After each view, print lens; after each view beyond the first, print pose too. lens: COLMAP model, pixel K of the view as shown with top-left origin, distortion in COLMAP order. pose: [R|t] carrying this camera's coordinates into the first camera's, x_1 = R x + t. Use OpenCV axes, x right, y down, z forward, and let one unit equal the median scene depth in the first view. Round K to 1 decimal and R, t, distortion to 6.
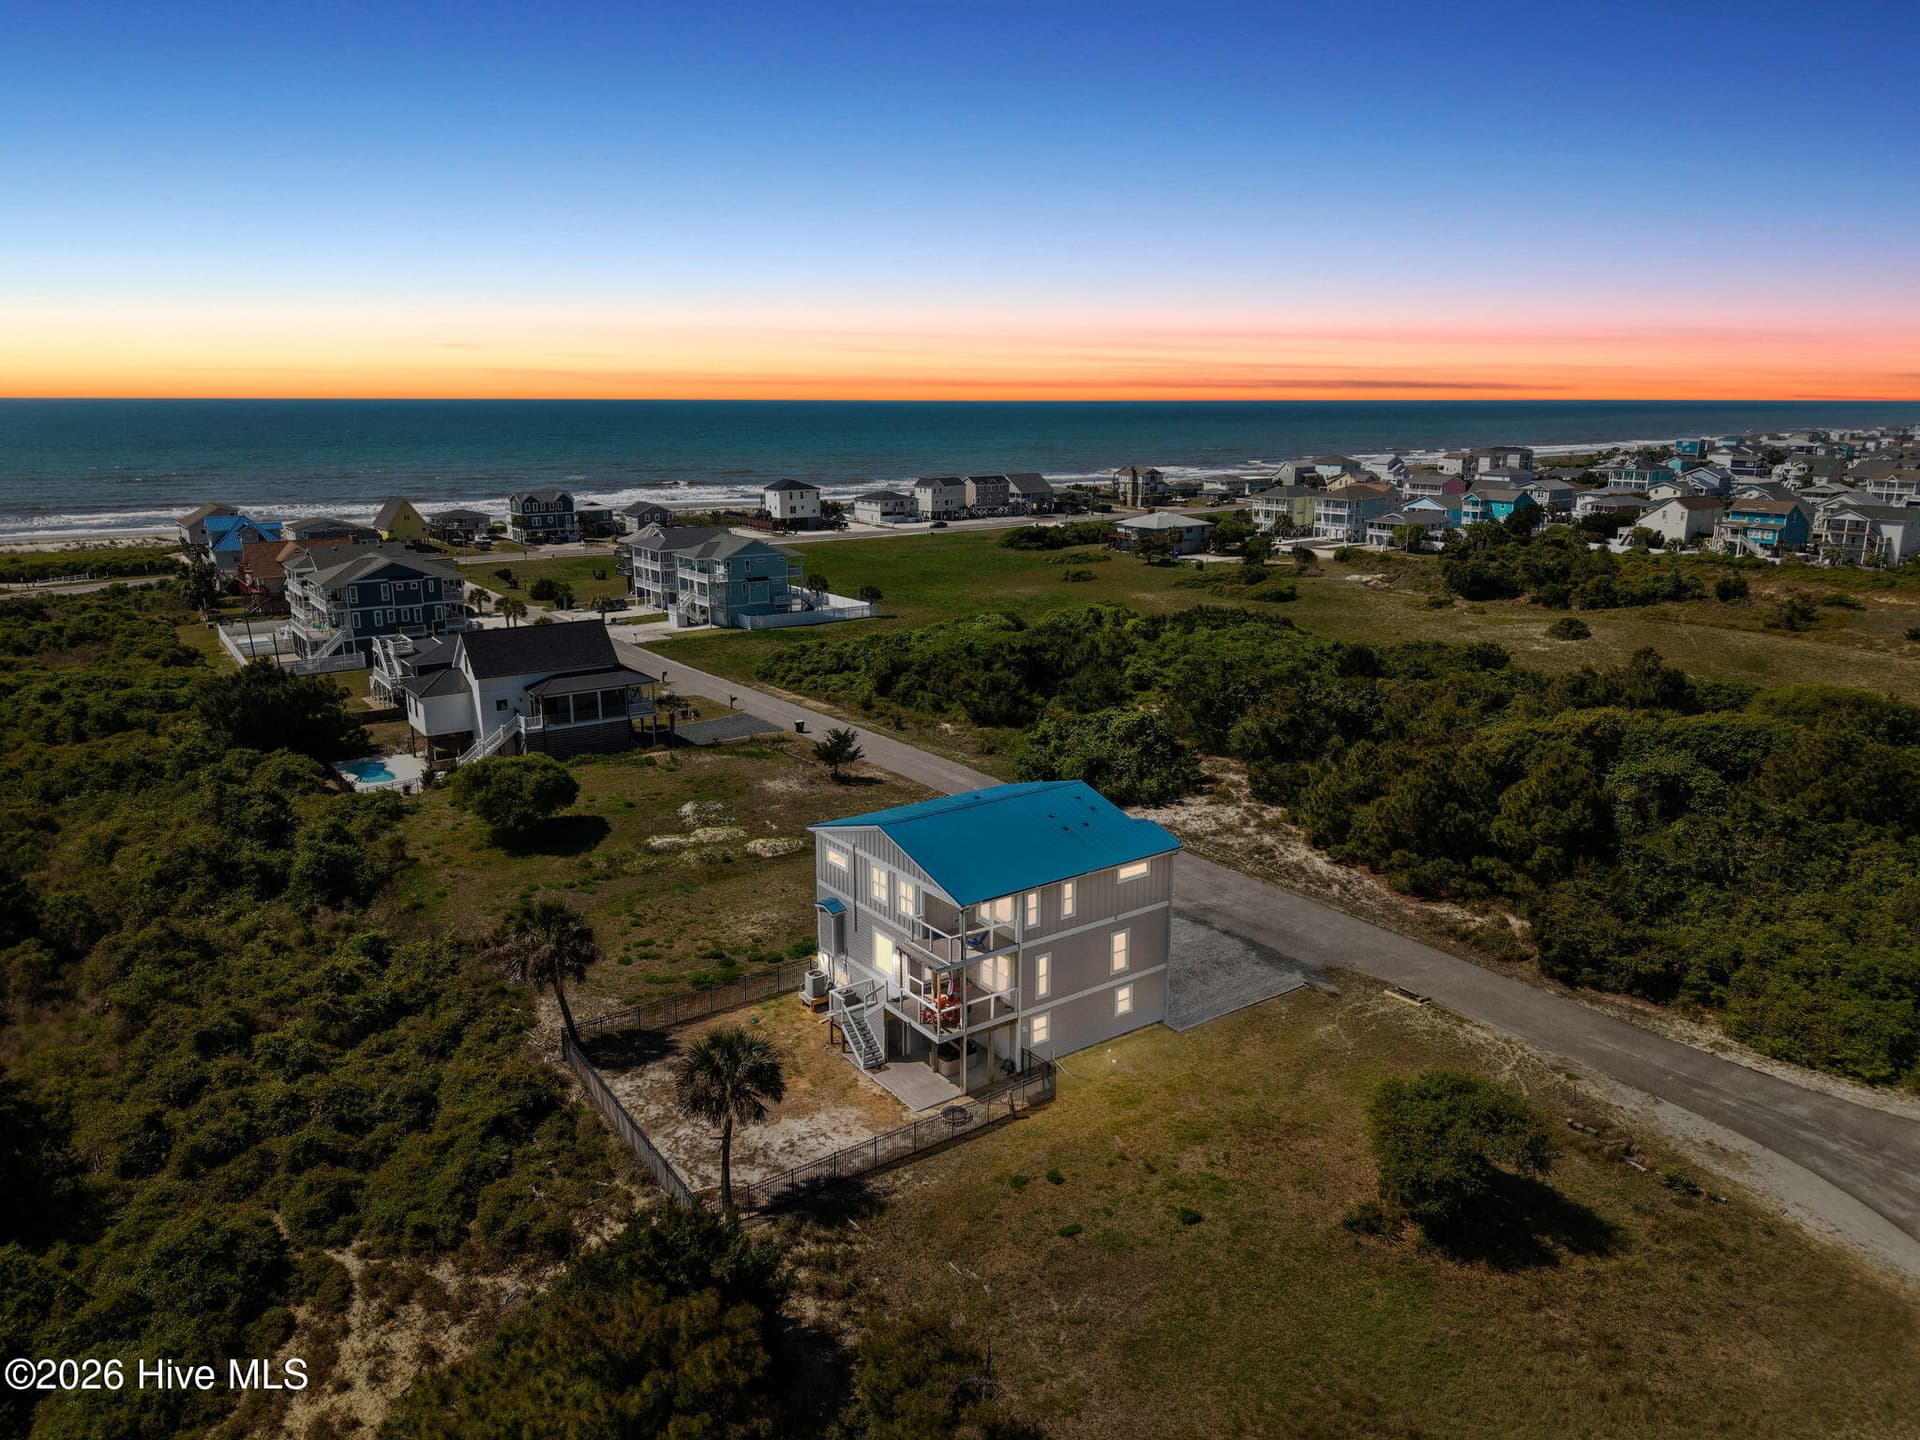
lens RADIAL K [[1295.7, 0, 960.0], [0, 1295.7, 720.0], [0, 0, 1]] dist [0.035330, -0.002698]
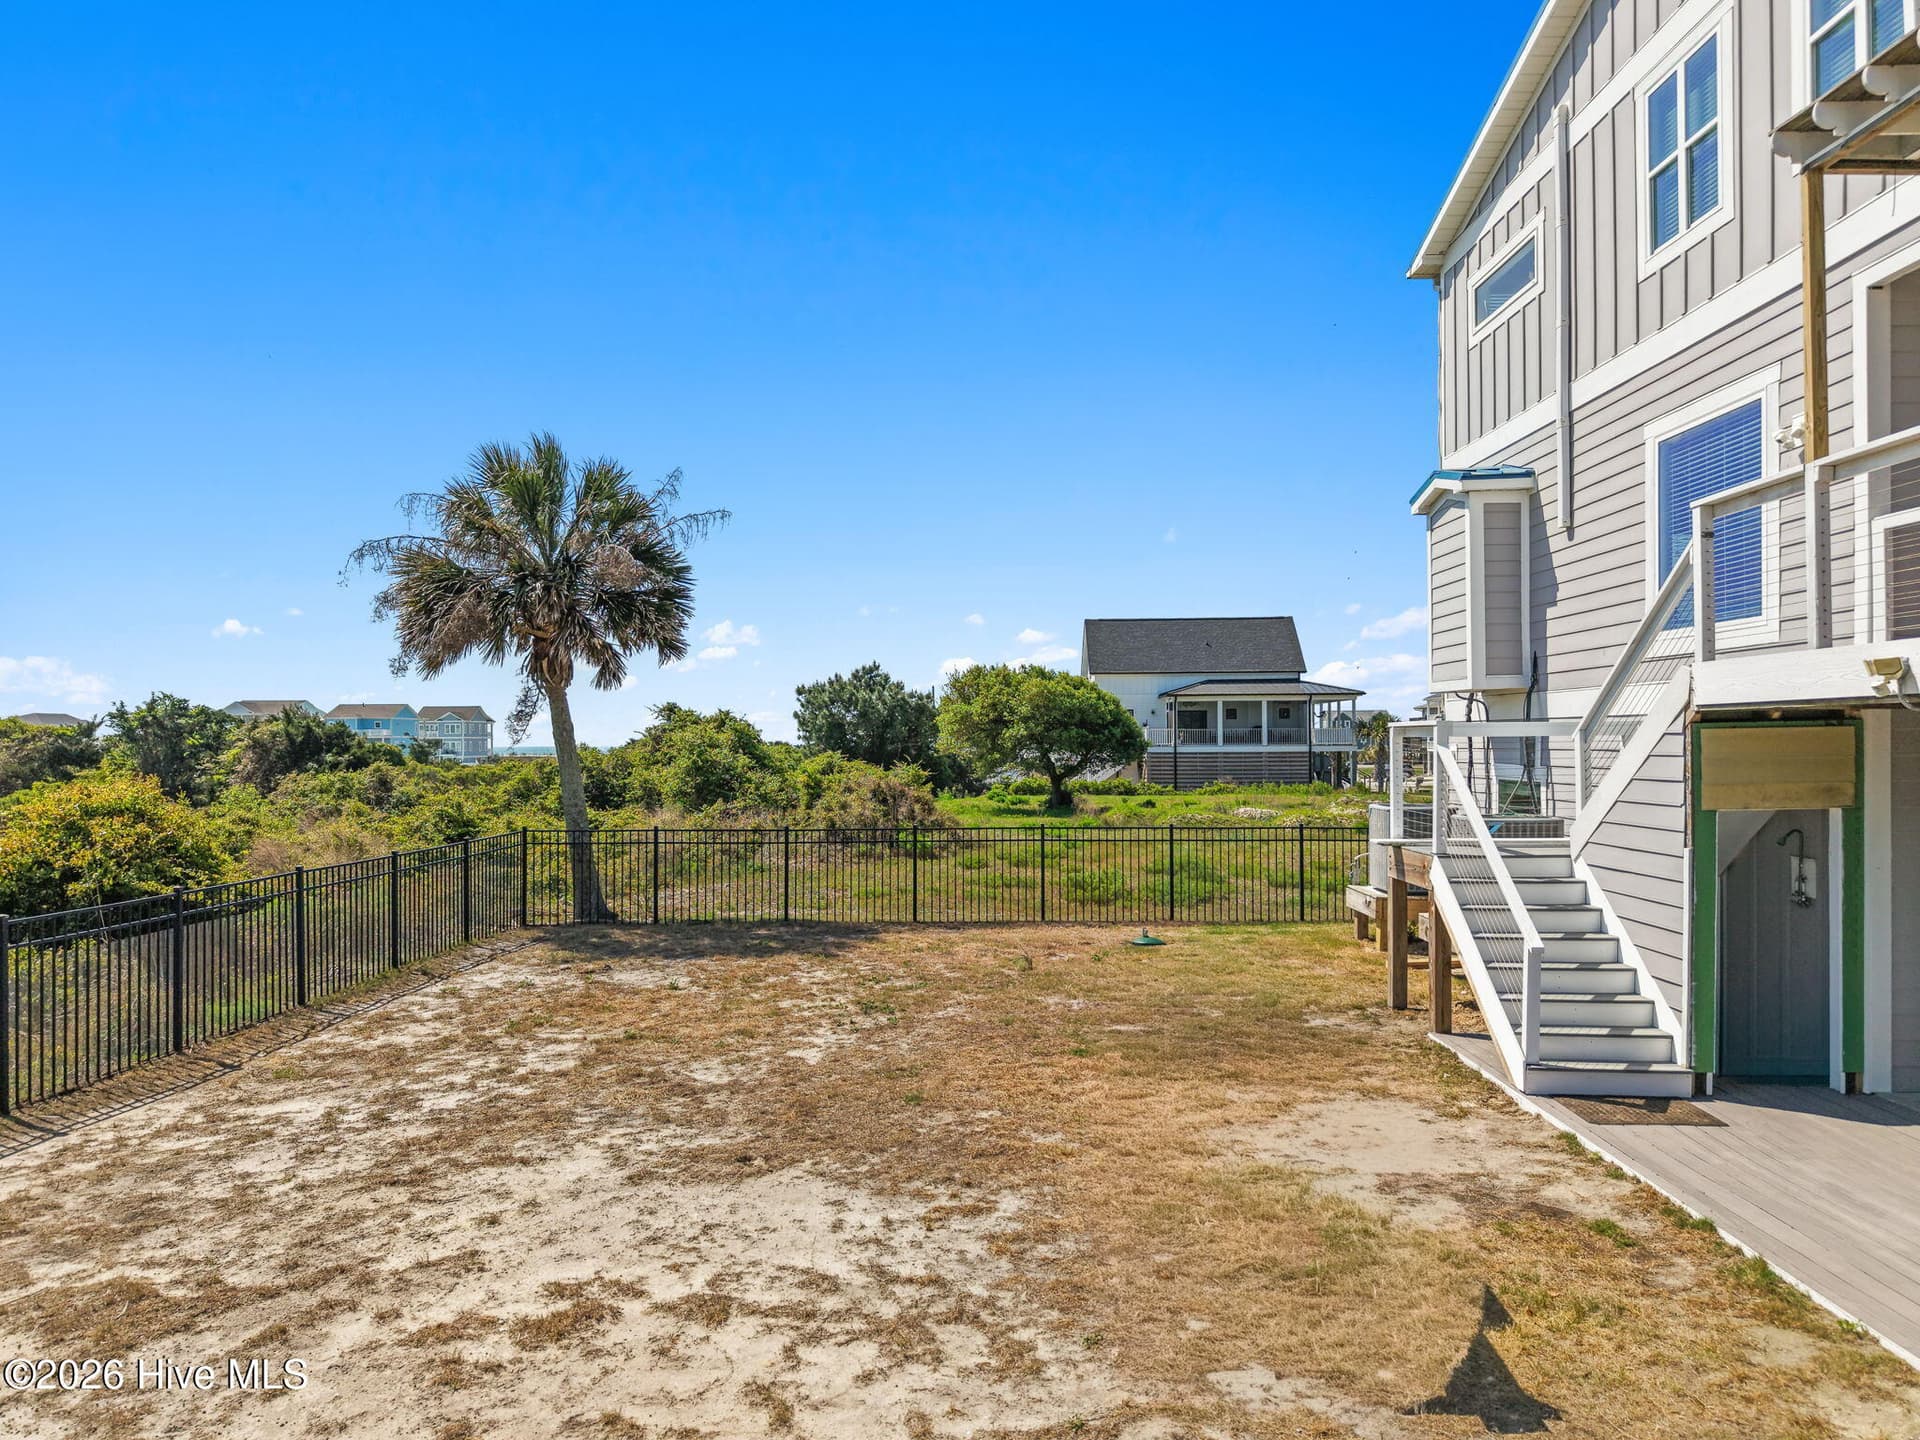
lens RADIAL K [[1295.8, 0, 973.9], [0, 1295.8, 743.7], [0, 0, 1]] dist [-0.007974, 0.002581]
pose [[0.806157, -0.015272, -0.591504, -0.035170], [-0.124163, 0.973044, -0.194343, 0.262755], [0.578528, 0.230114, 0.782530, 0.819771]]
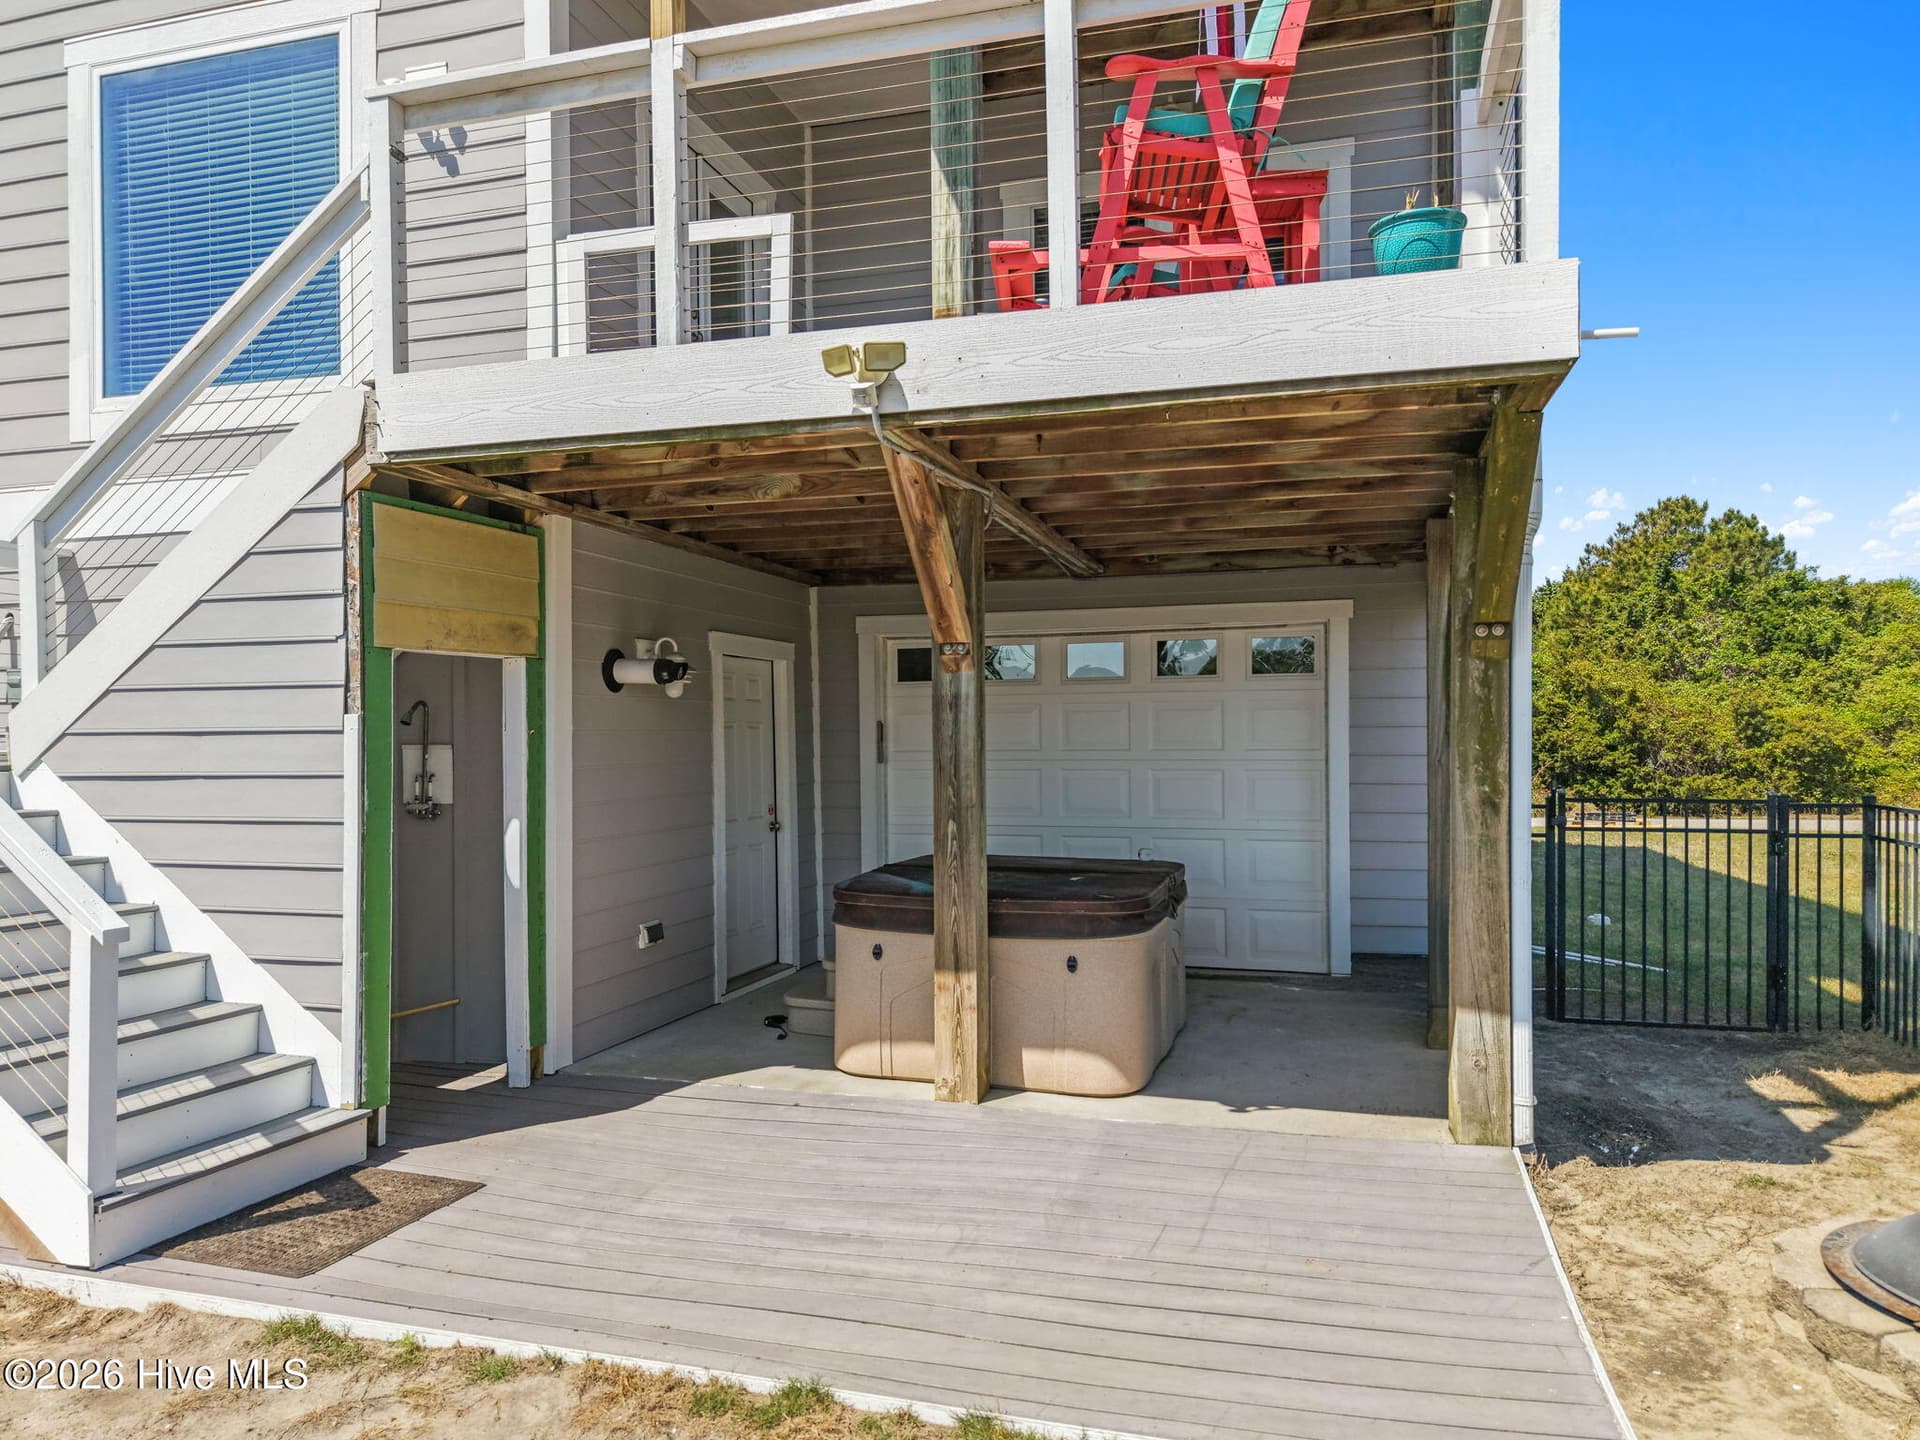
lens RADIAL K [[1295.8, 0, 973.9], [0, 1295.8, 743.7], [0, 0, 1]] dist [-0.007974, 0.002581]
pose [[0.785782, -0.022824, 0.618082, -0.078830], [0.160807, 0.972492, -0.168527, 0.257314], [-0.597233, 0.231817, 0.767837, 0.902745]]
